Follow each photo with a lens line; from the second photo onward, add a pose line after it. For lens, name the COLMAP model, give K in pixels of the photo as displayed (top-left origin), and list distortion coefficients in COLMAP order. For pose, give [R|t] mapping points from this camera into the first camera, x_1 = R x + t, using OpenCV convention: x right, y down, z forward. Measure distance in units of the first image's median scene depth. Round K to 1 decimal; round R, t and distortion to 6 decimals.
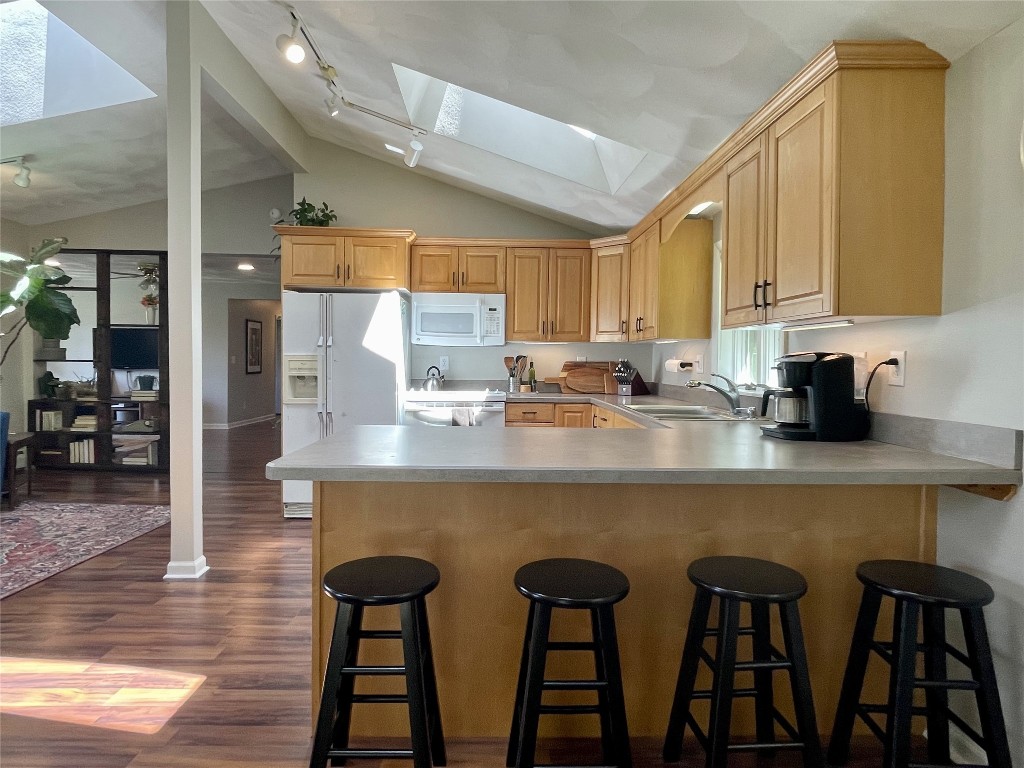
lens RADIAL K [[589.7, 0, 502.0], [0, 589.7, 379.8], [0, 0, 1]] dist [0.003285, 0.000185]
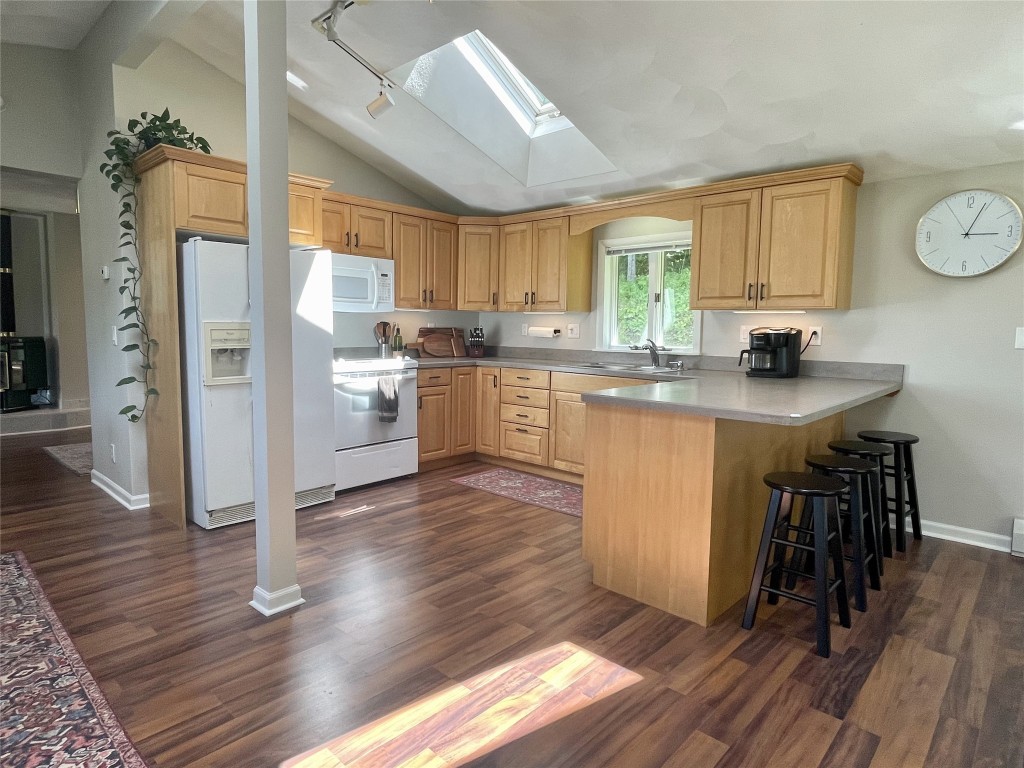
lens RADIAL K [[589.7, 0, 502.0], [0, 589.7, 379.8], [0, 0, 1]] dist [0.003285, 0.000185]
pose [[0.700314, -0.066428, 0.710737, -0.620440], [0.015813, 0.996860, 0.077590, -0.019969], [-0.713660, -0.043098, 0.699166, 0.176805]]
